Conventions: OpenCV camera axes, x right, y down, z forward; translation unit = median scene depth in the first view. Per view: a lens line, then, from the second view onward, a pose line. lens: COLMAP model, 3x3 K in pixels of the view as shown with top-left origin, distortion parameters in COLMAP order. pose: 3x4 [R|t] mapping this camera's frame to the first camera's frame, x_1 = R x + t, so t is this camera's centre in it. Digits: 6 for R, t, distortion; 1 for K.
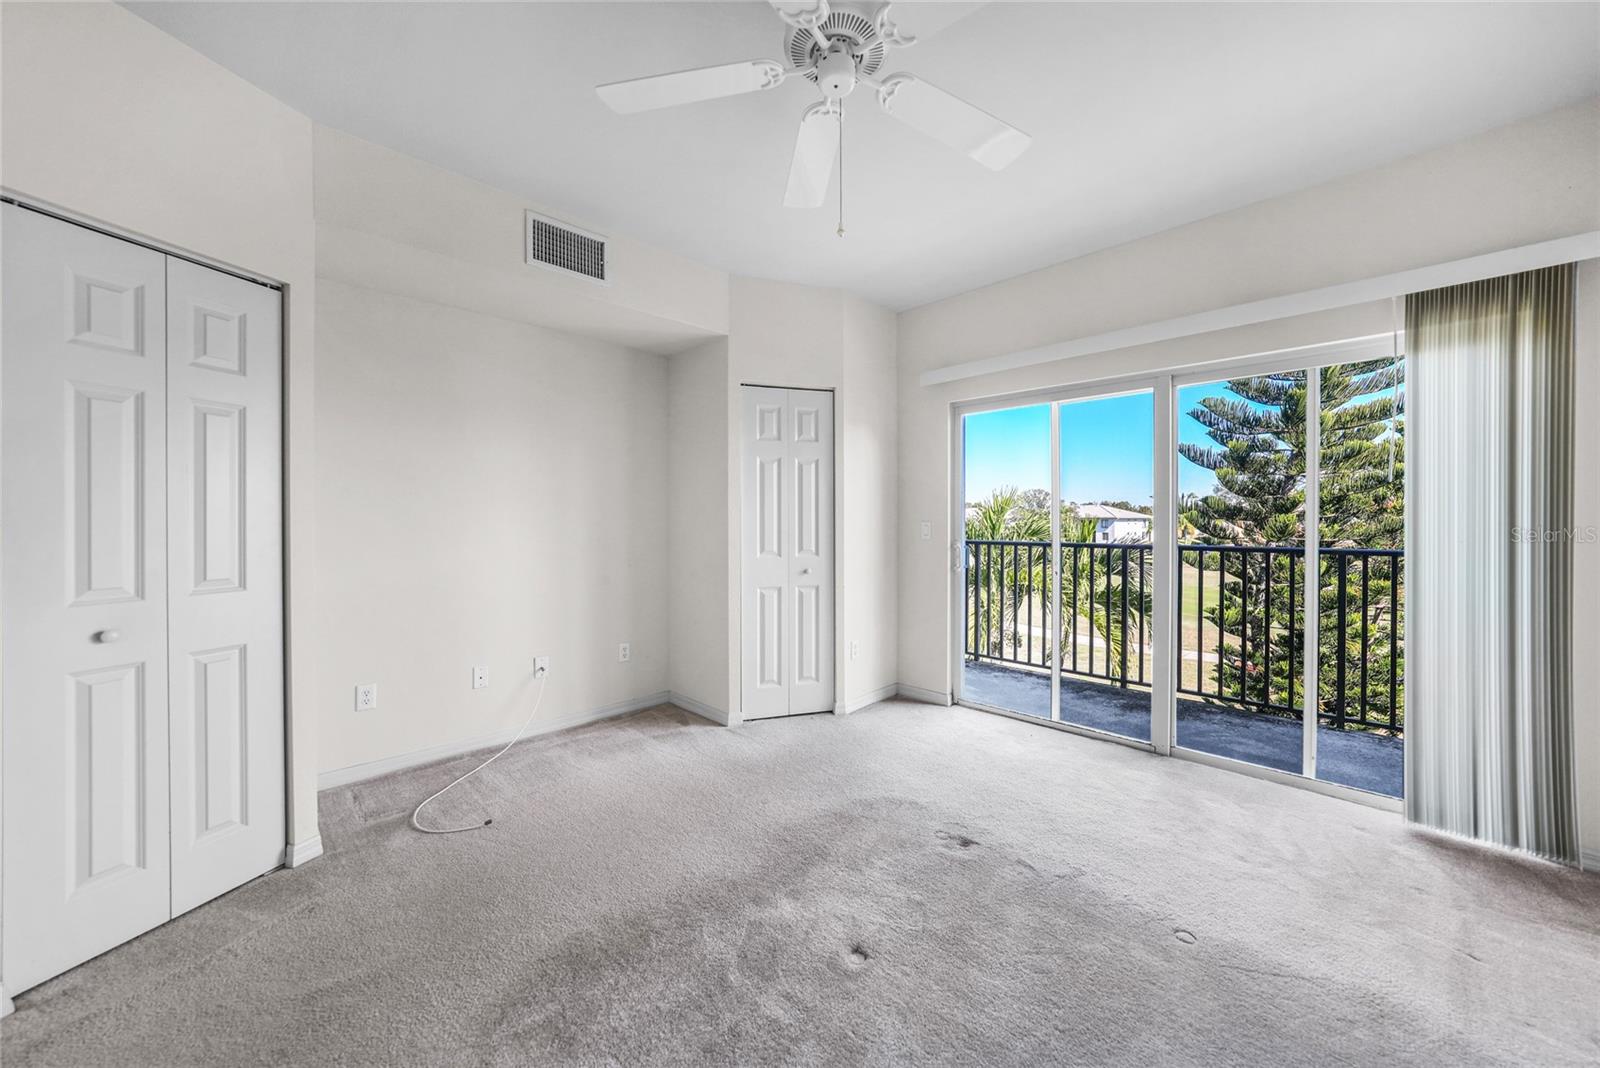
lens RADIAL K [[566.0, 0, 803.2], [0, 566.0, 531.0], [0, 0, 1]] dist [-0.030725, 0.007321]
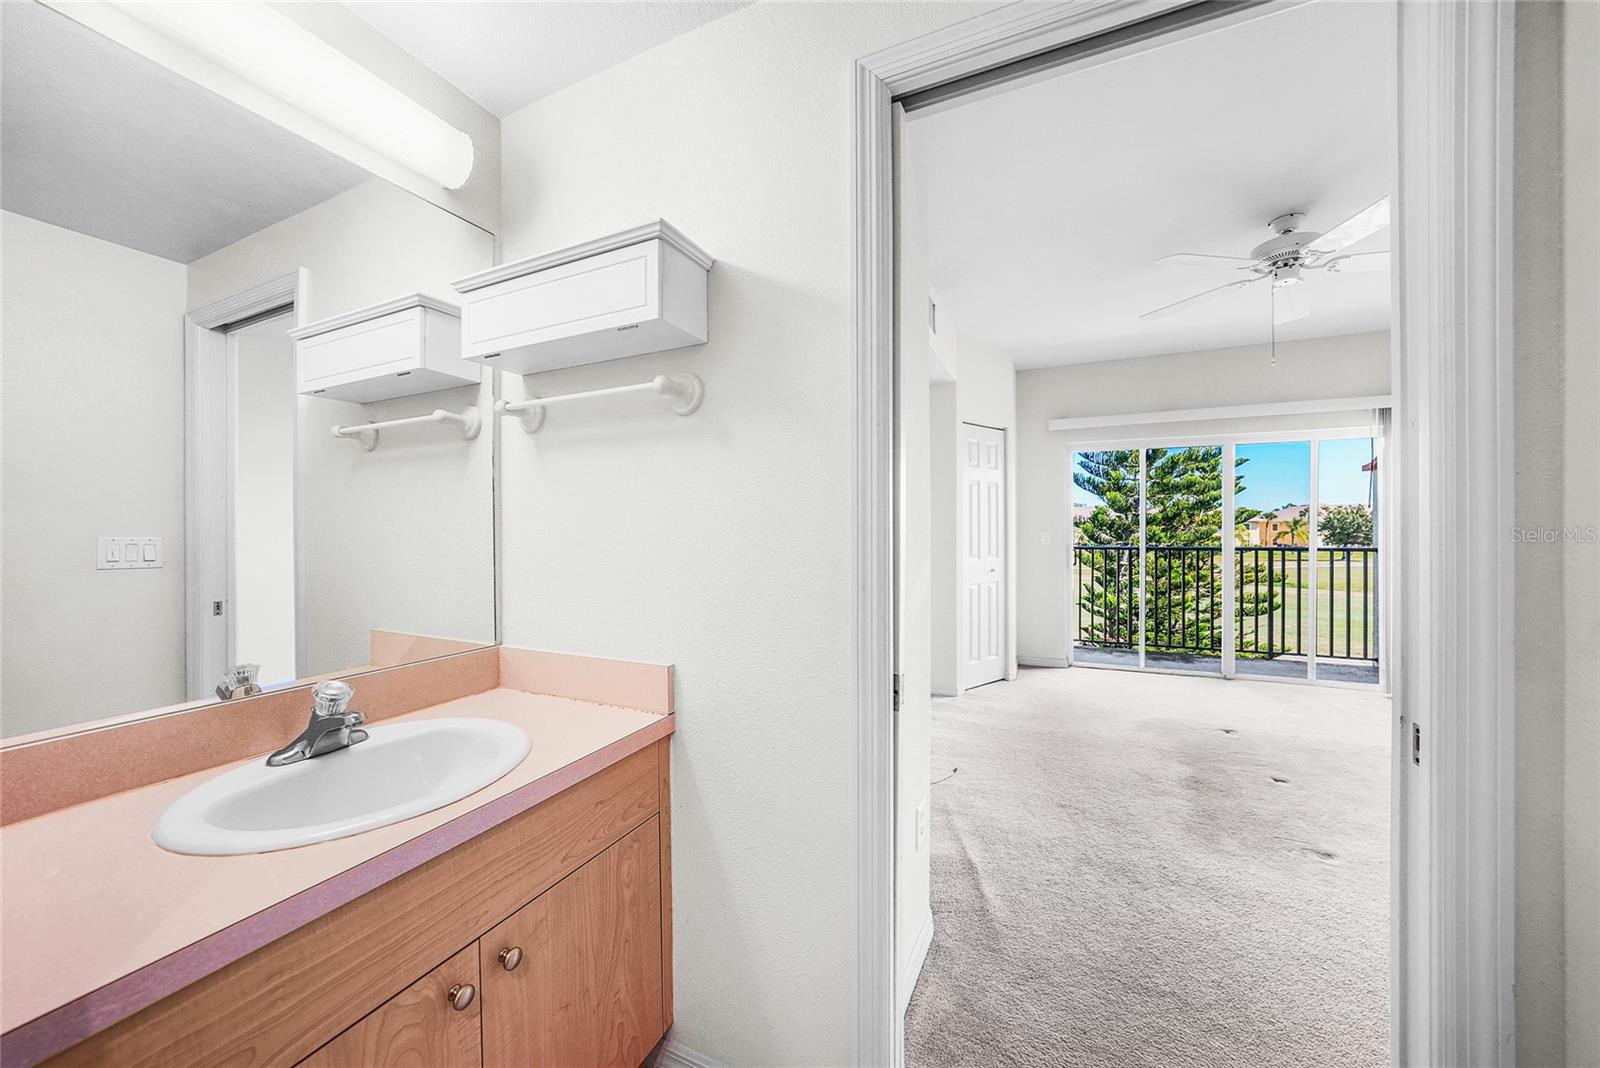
lens RADIAL K [[562.7, 0, 803.0], [0, 562.7, 530.8], [0, 0, 1]] dist [-0.028021, 0.006512]
pose [[0.939744, -0.000887, 0.341877, -0.861188], [0.007149, 0.999829, -0.017057, -0.001040], [-0.341803, 0.018473, 0.939590, -0.055651]]
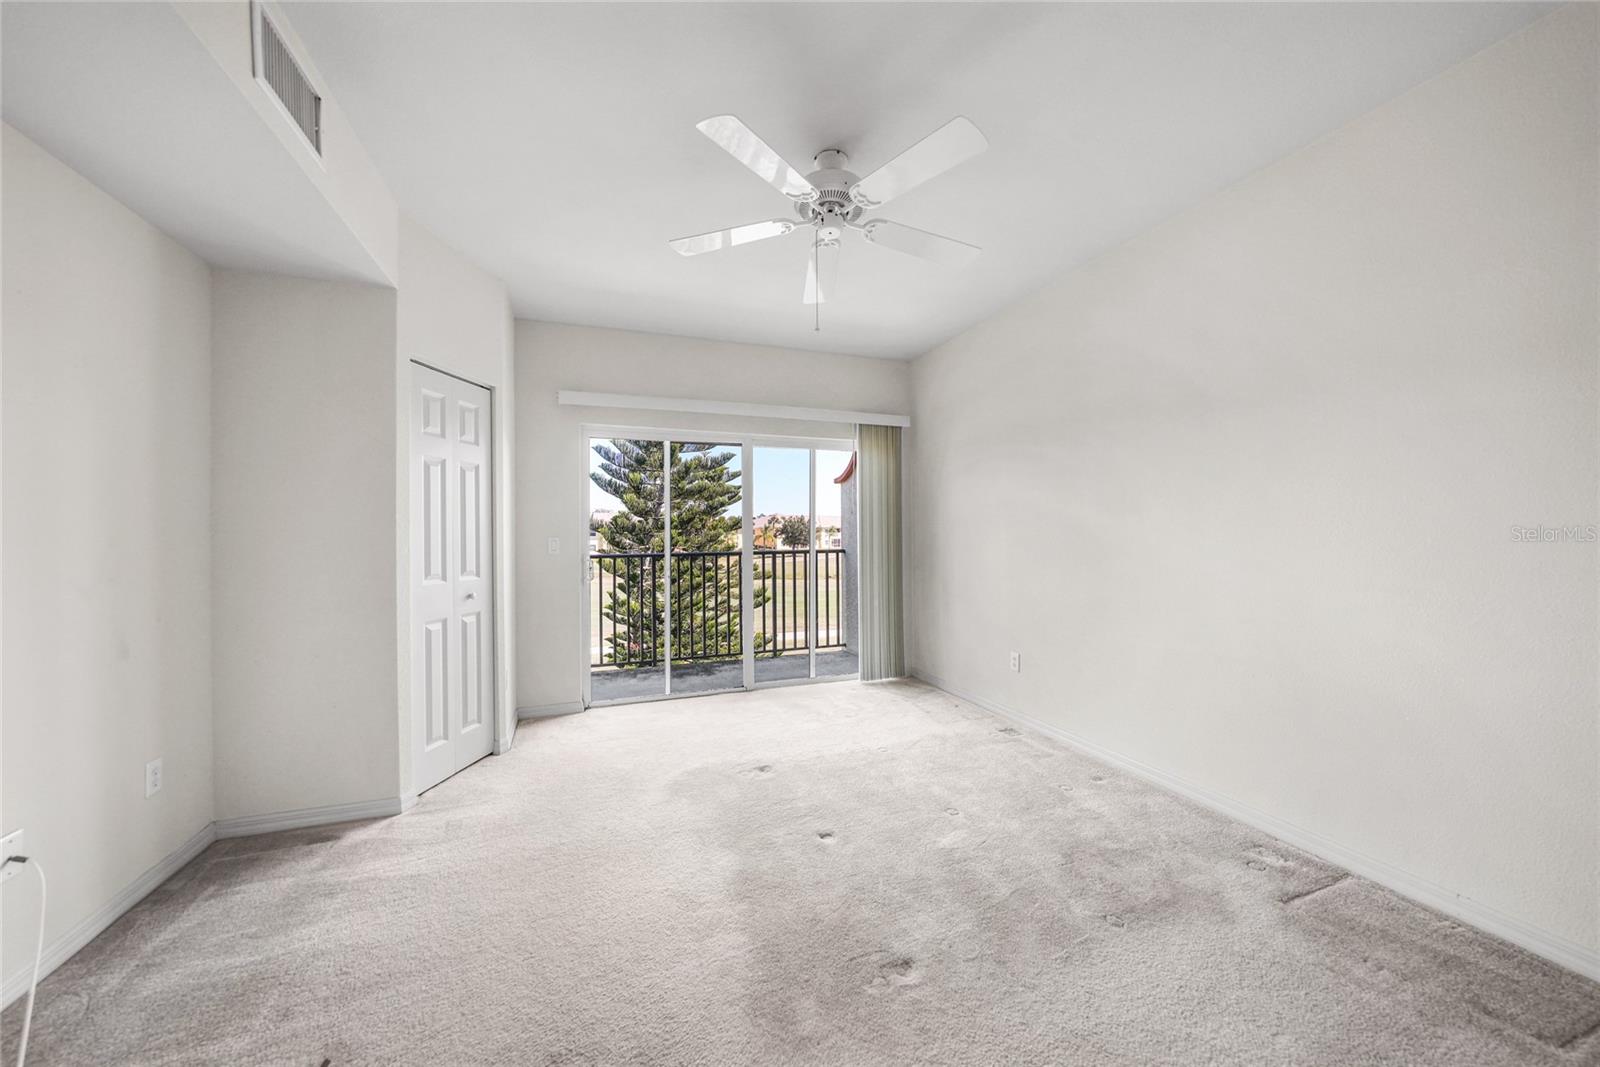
lens RADIAL K [[563.9, 0, 784.6], [0, 563.9, 545.2], [0, 0, 1]] dist [-0.000631, -0.000051]
pose [[0.439408, -0.021541, 0.898029, -0.560484], [0.025983, 0.999599, 0.011264, -0.002733], [-0.897912, 0.018384, 0.439791, 0.204103]]
